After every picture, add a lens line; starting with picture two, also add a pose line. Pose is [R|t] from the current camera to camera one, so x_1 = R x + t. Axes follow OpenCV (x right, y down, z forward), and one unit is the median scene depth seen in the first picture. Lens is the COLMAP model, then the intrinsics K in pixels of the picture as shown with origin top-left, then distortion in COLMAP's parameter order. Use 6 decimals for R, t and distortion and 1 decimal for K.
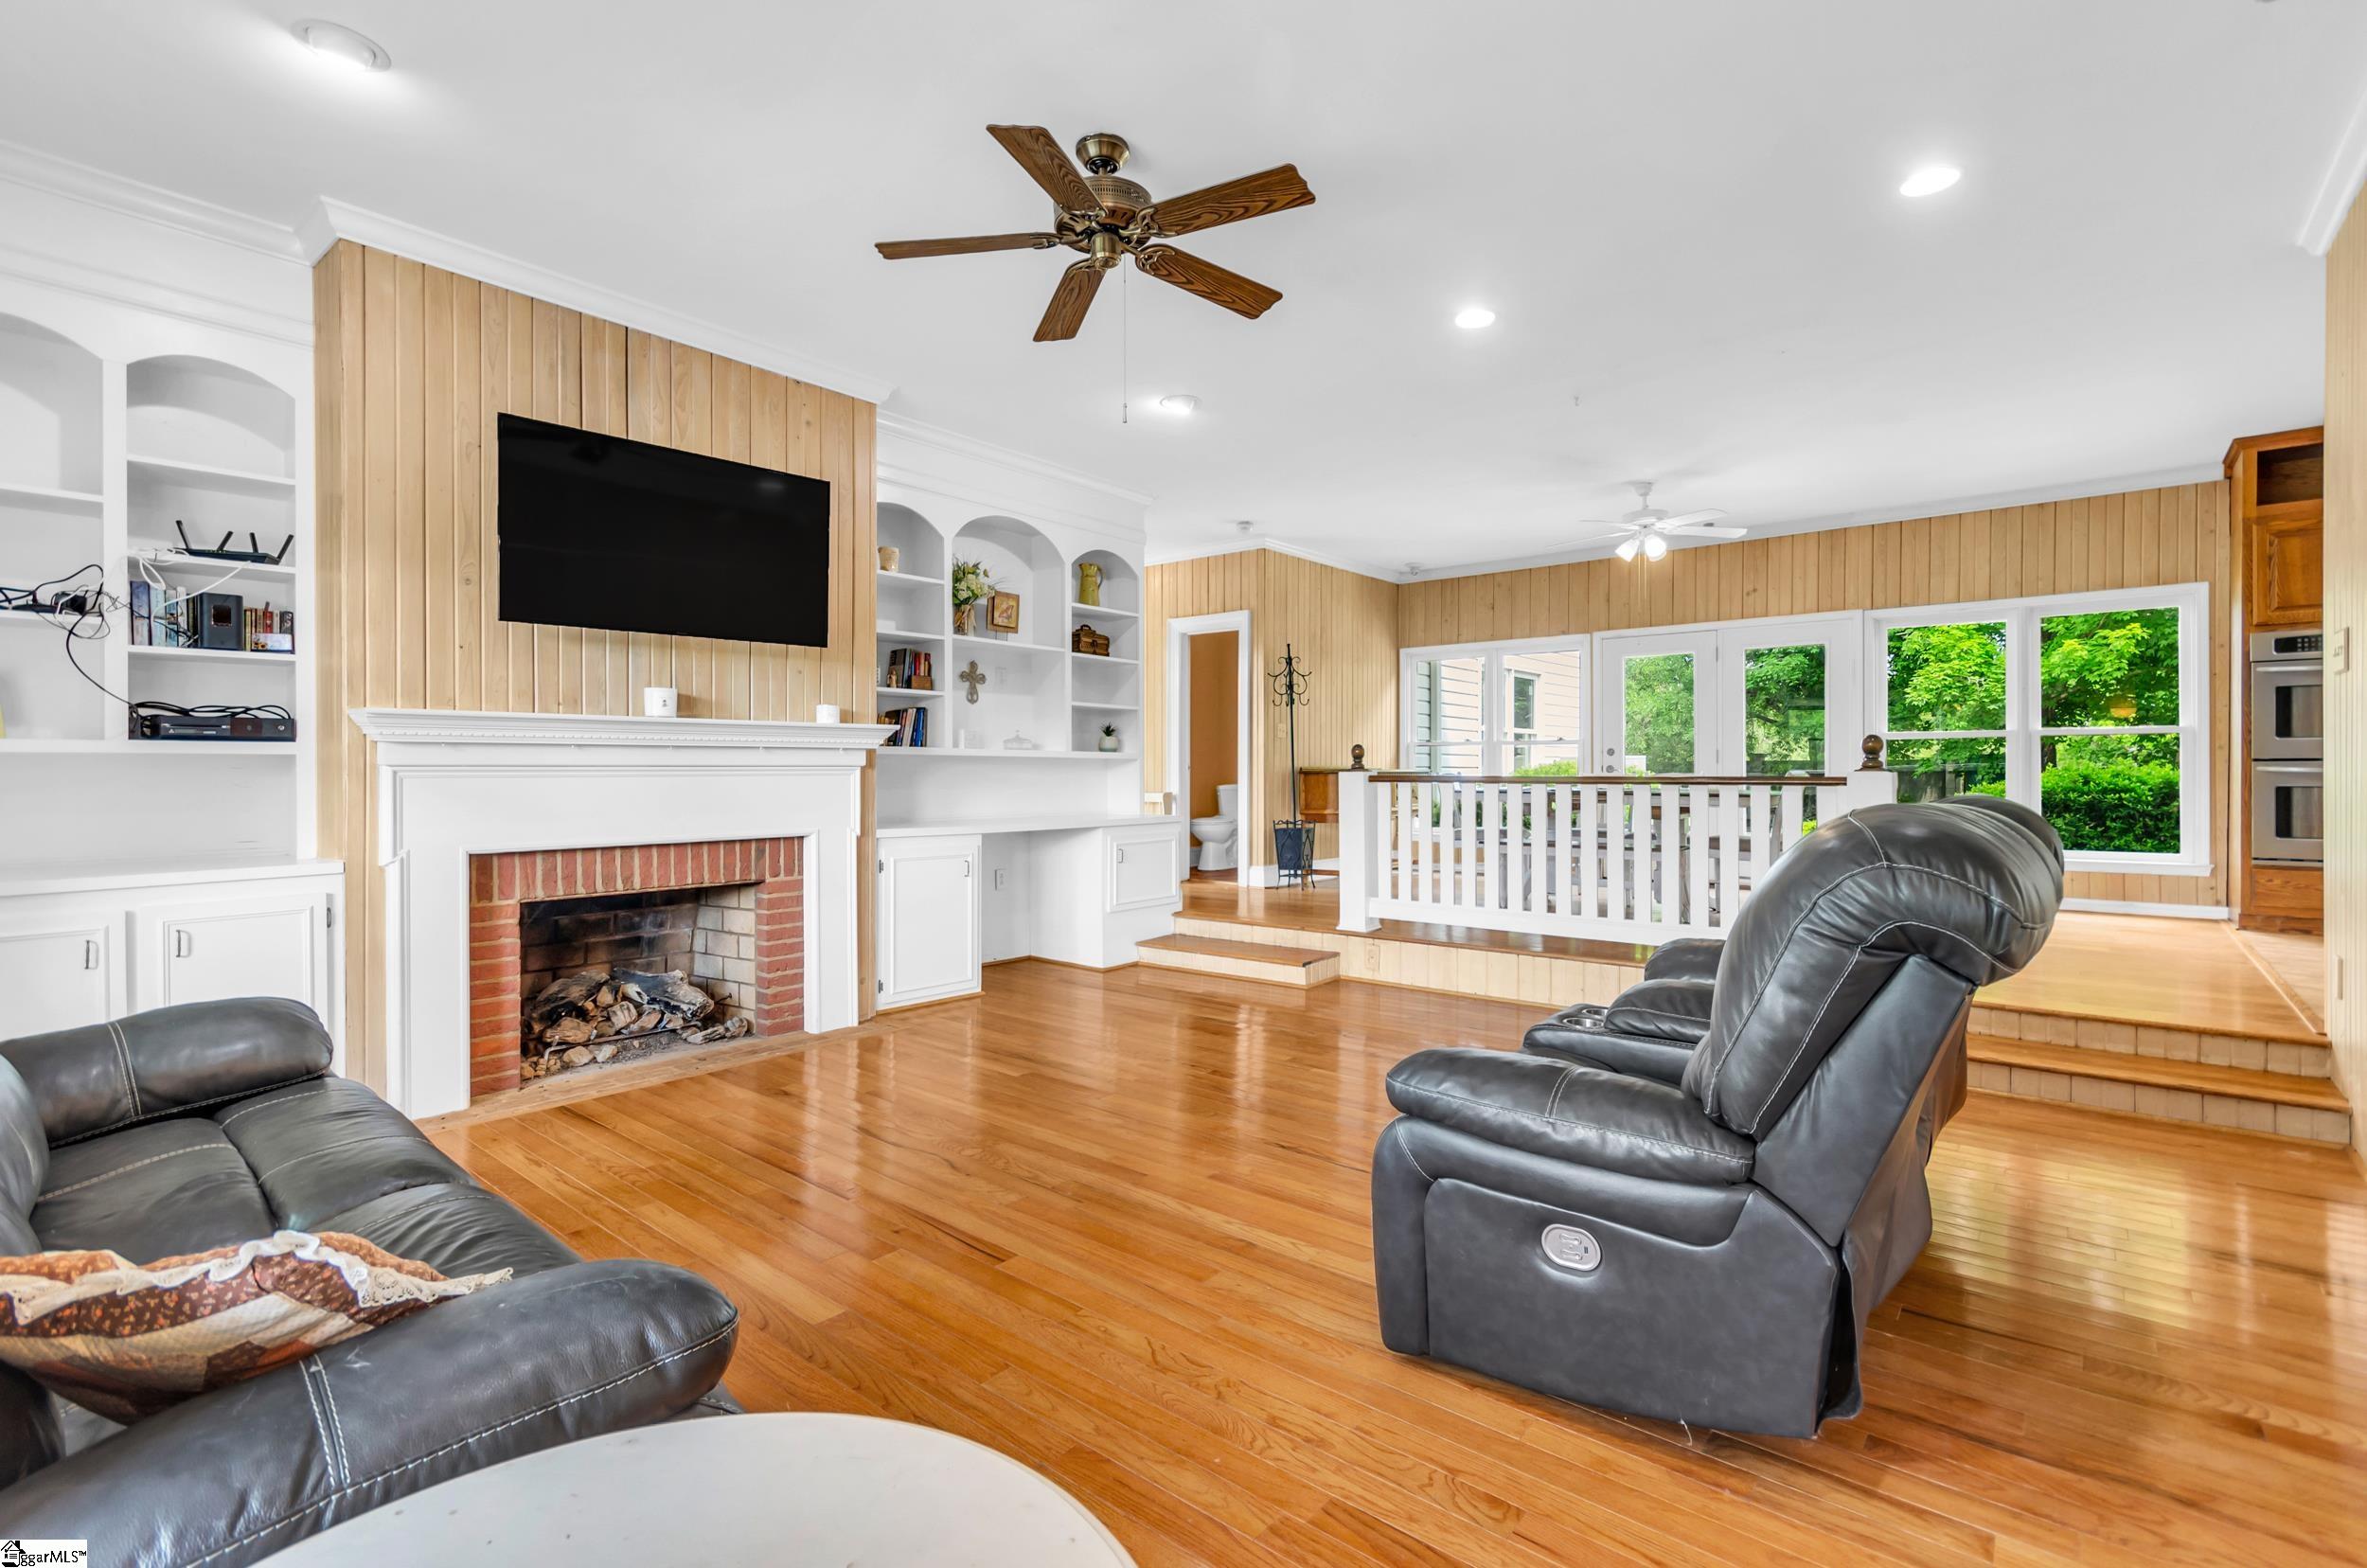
lens RADIAL K [[1064.5, 0, 1198.3], [0, 1064.5, 776.6], [0, 0, 1]] dist [0.001258, 0.000242]
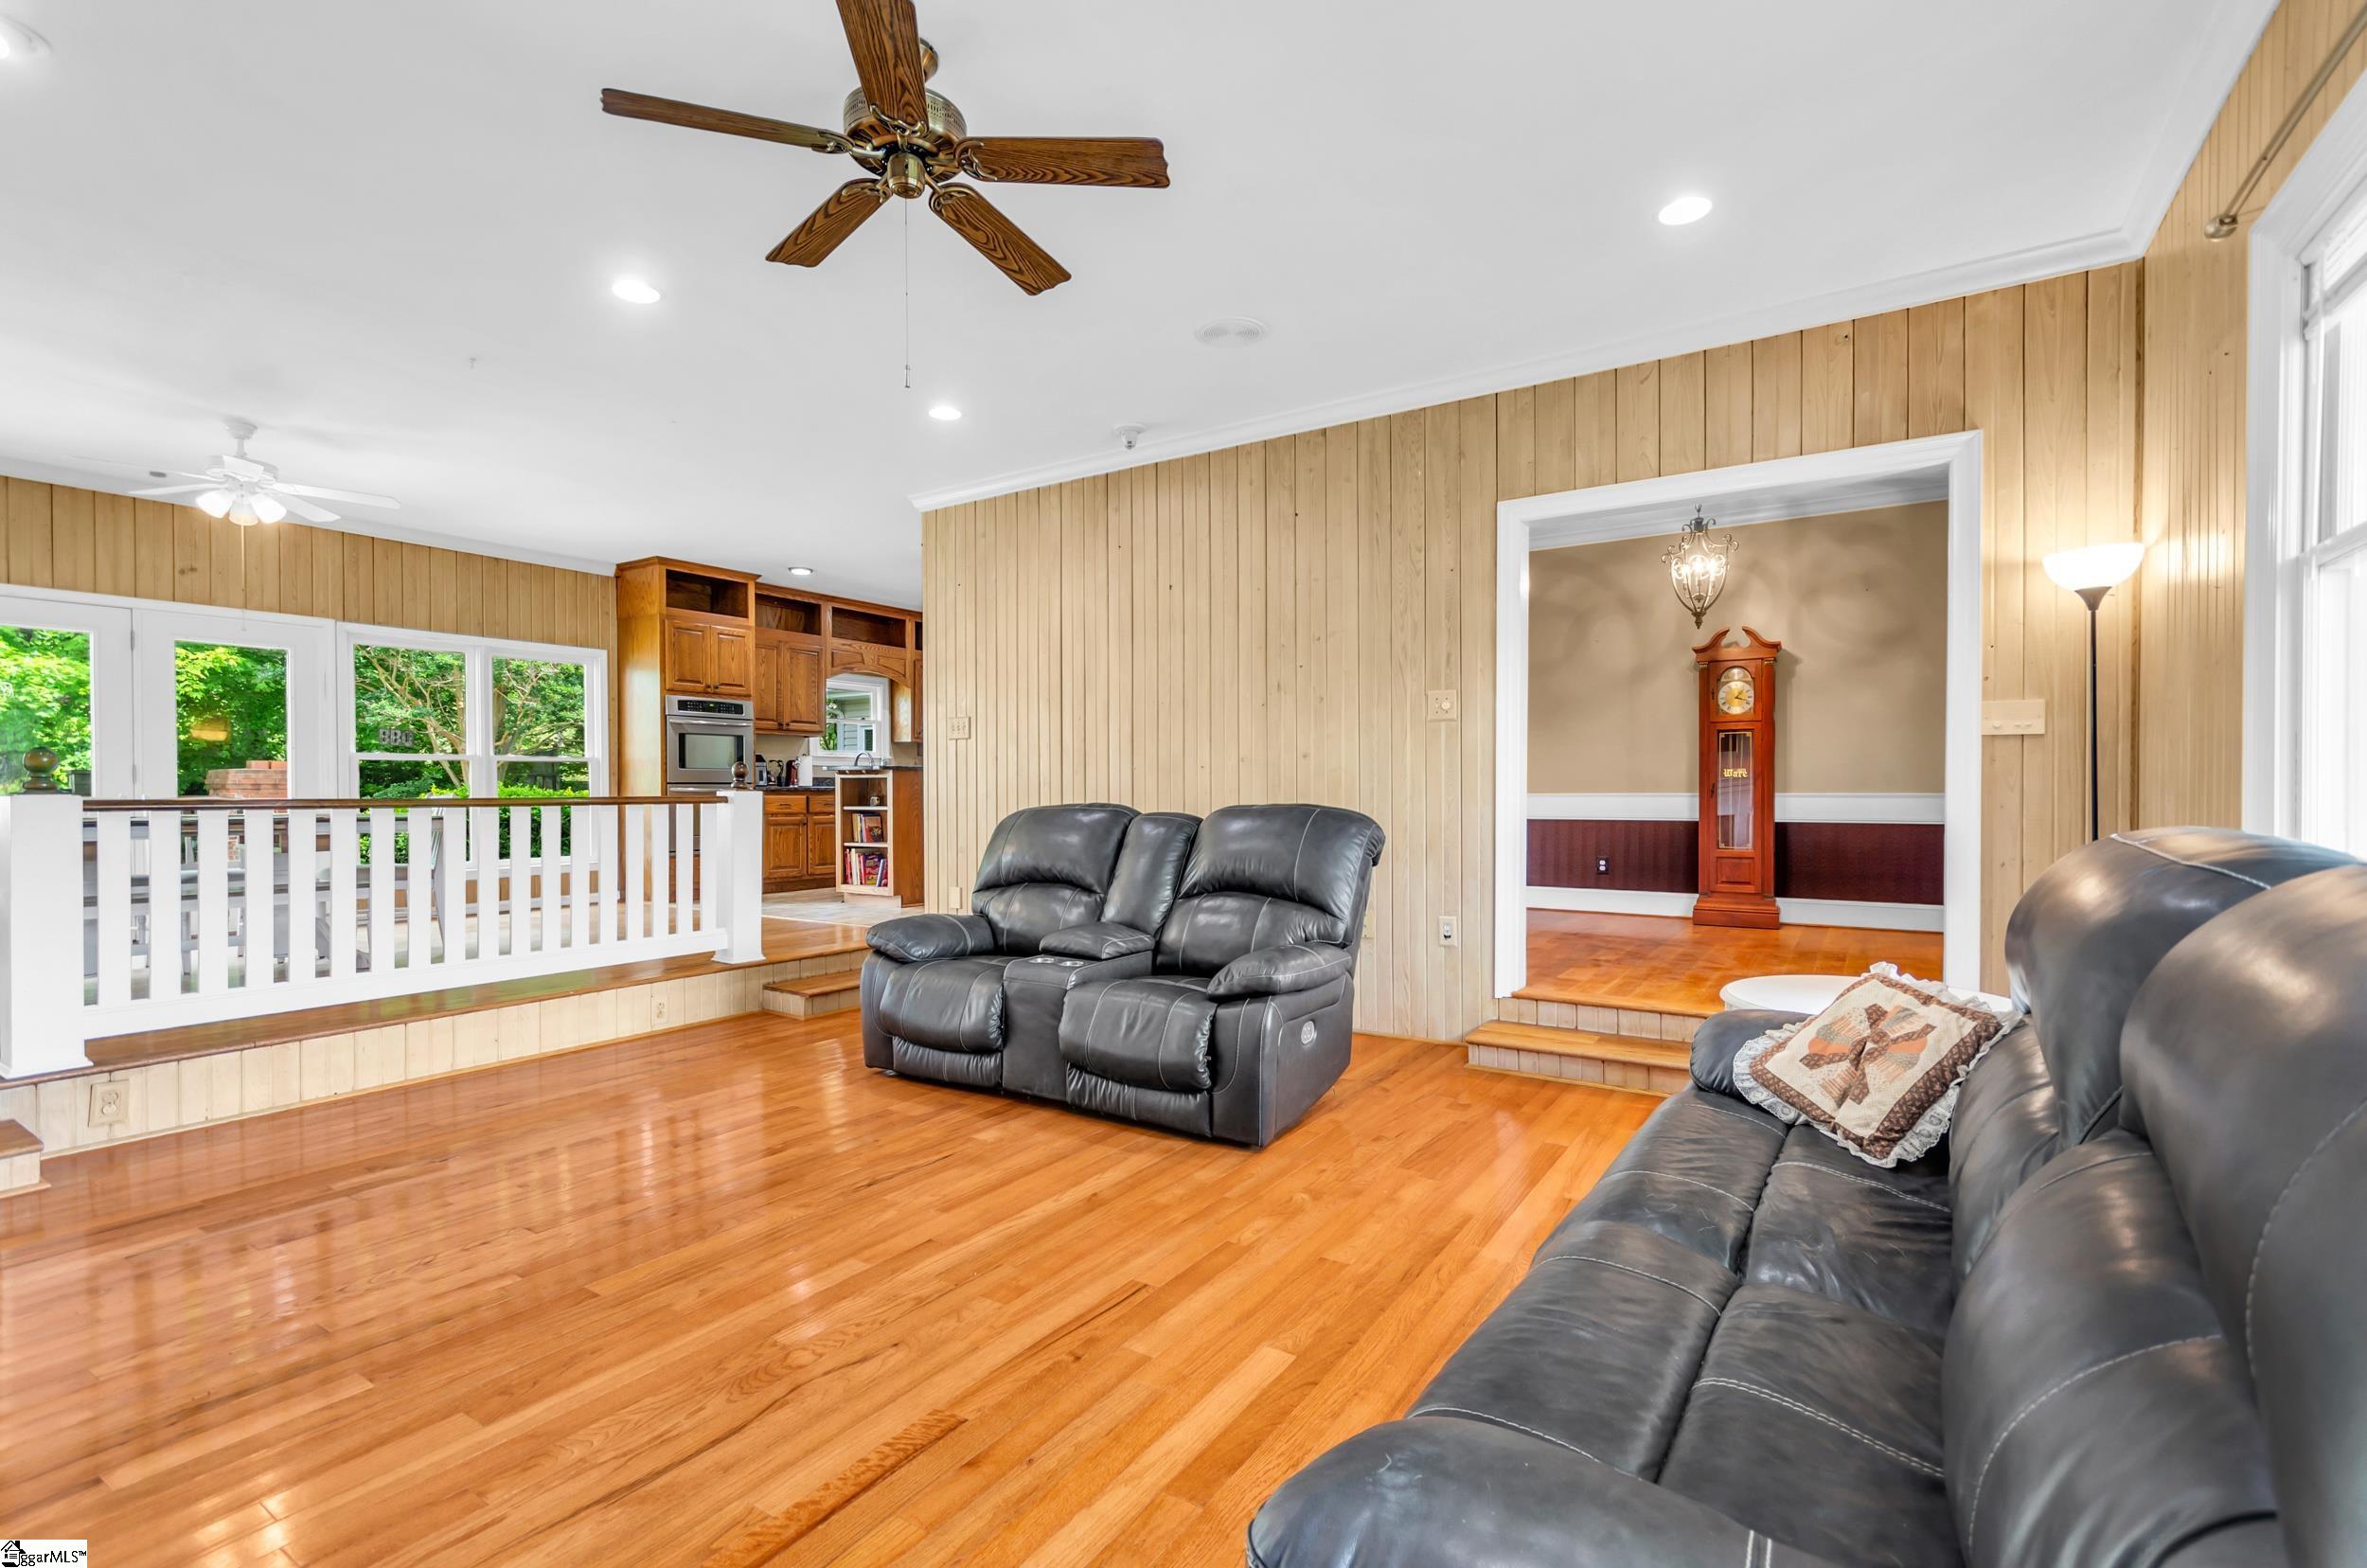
lens RADIAL K [[1066.3, 0, 1185.9], [0, 1066.3, 798.6], [0, 0, 1]] dist [-0.000434, 0.000335]
pose [[-0.117975, -0.008580, 0.992979, -0.421659], [0.008807, 0.999914, 0.009686, -0.002073], [-0.992977, 0.009888, -0.117890, 0.388760]]
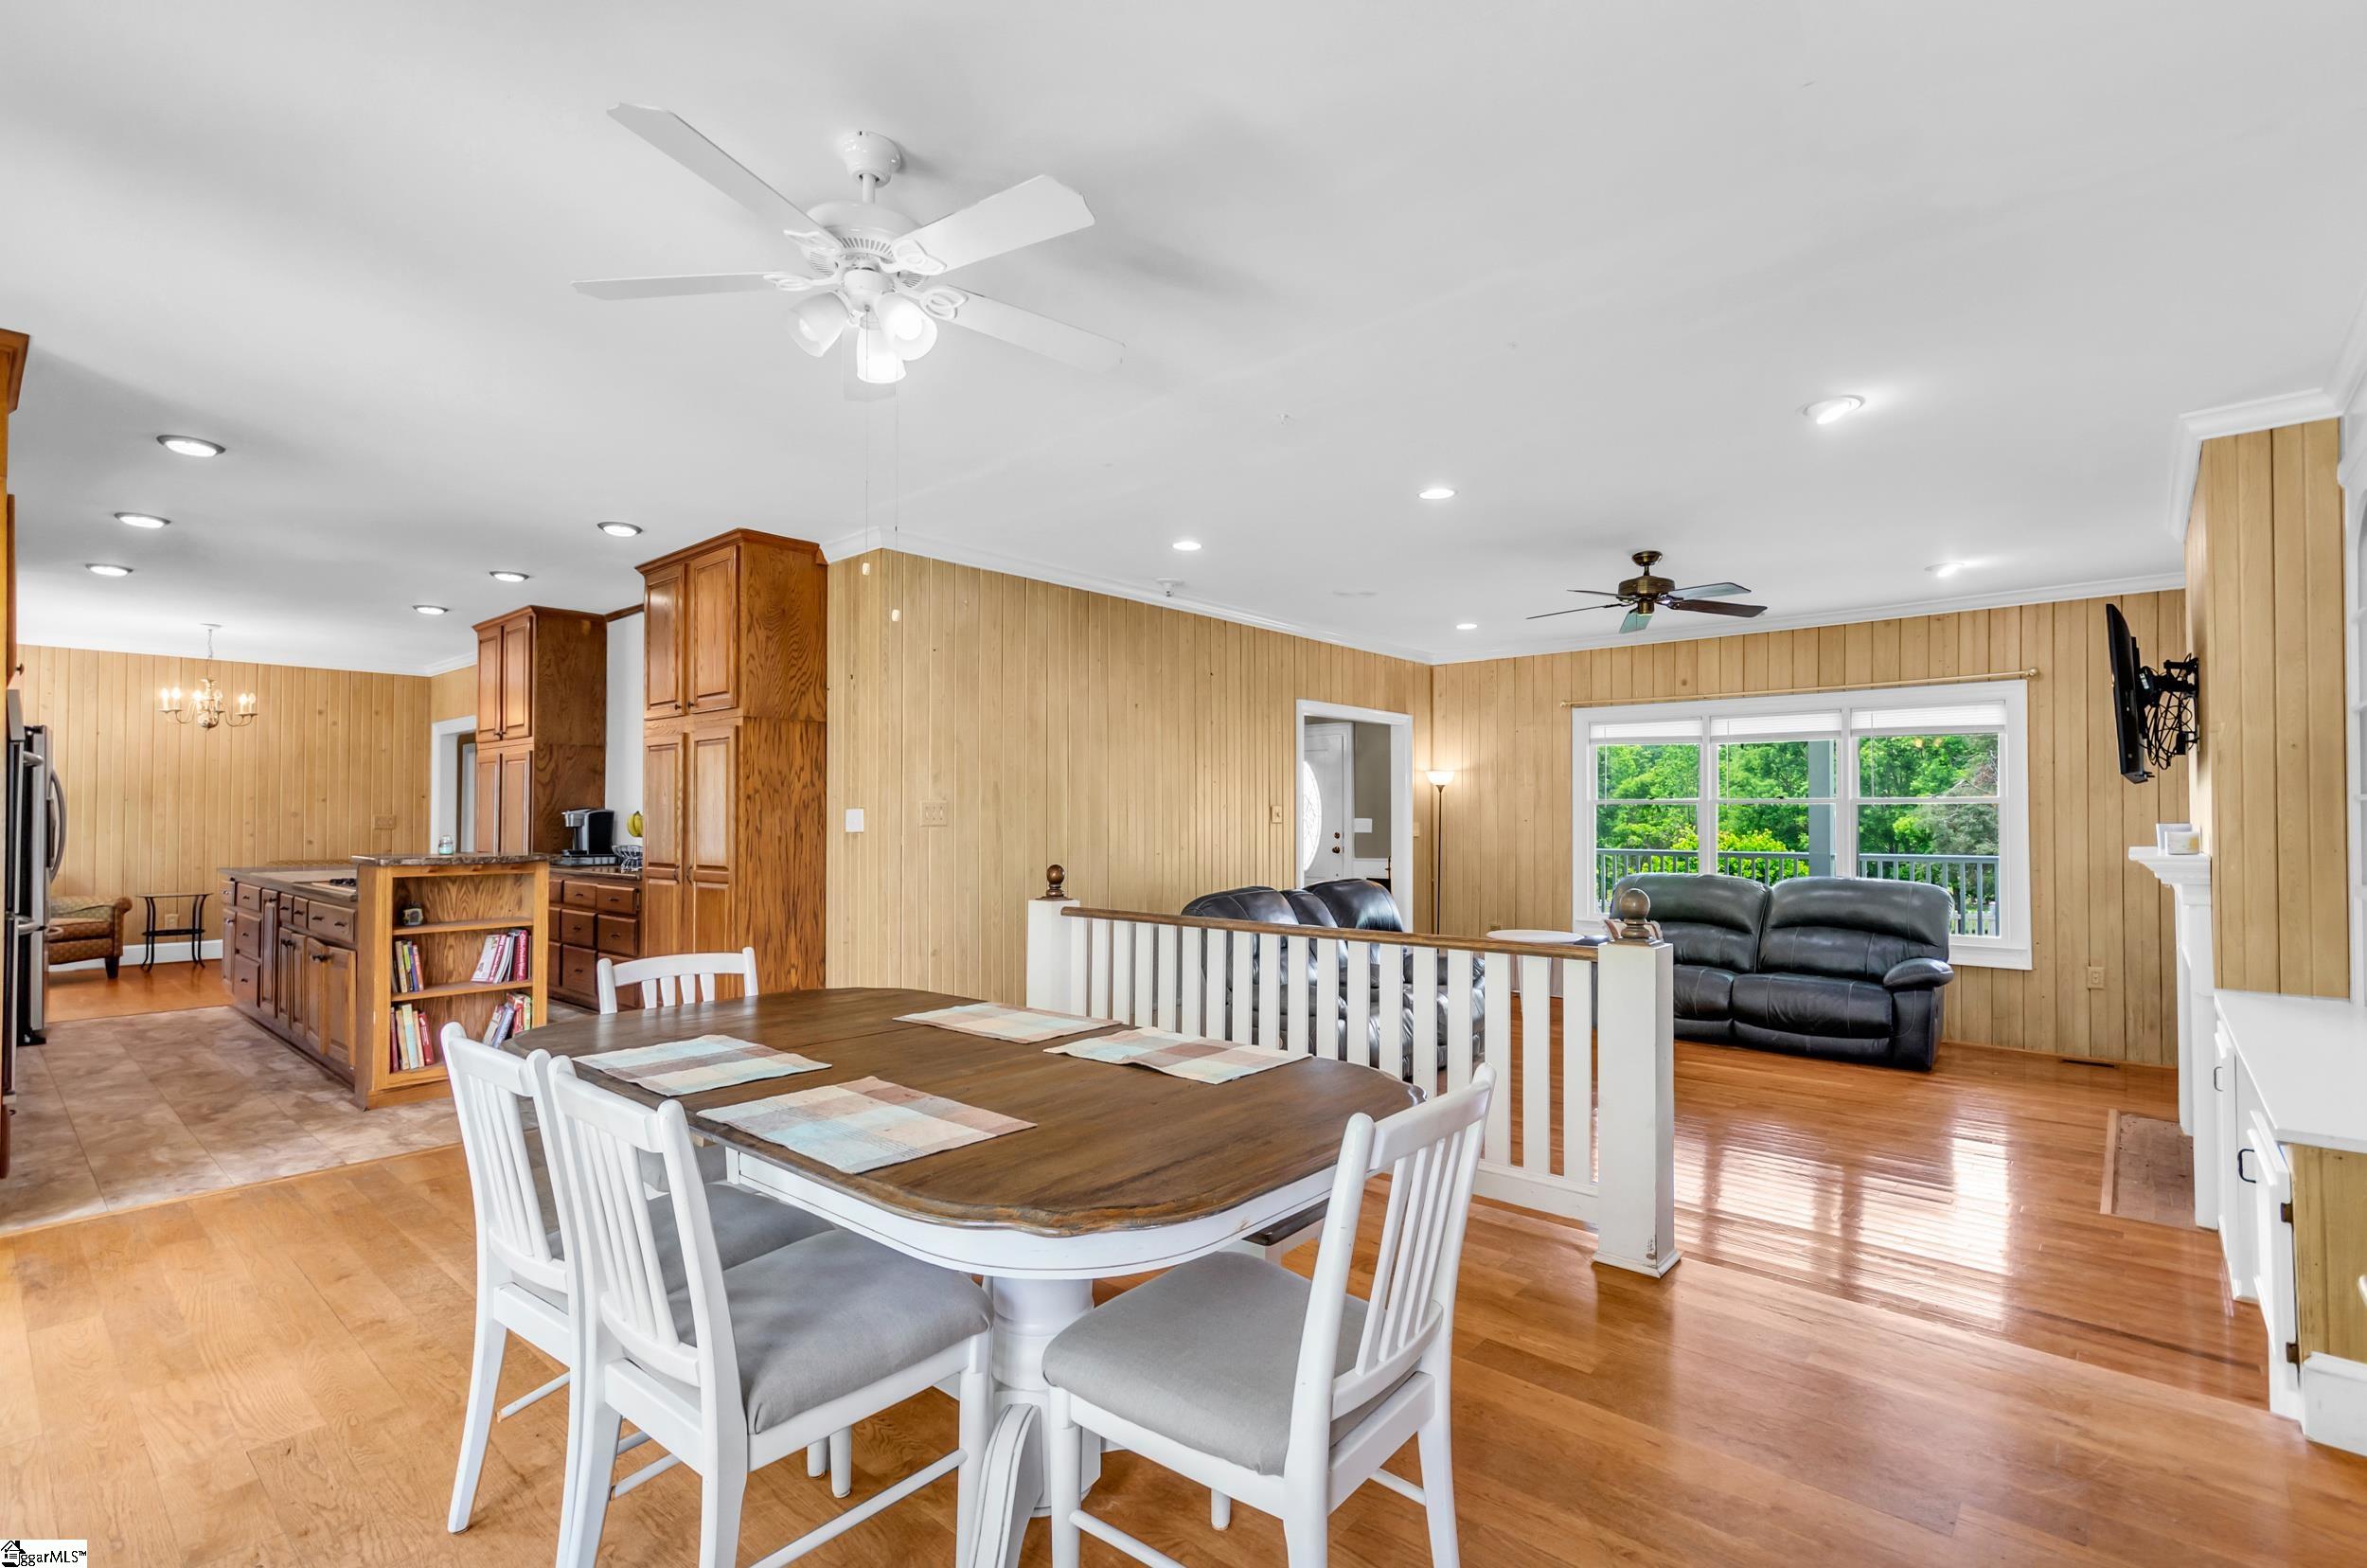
lens RADIAL K [[1124.0, 0, 1188.2], [0, 1124.0, 792.2], [0, 0, 1]] dist [-0.000289, -0.000076]
pose [[-0.999975, -0.002702, 0.006596, 0.317452], [-0.002785, 0.999917, -0.012617, -0.061261], [-0.006561, -0.012635, -0.999899, 1.327216]]
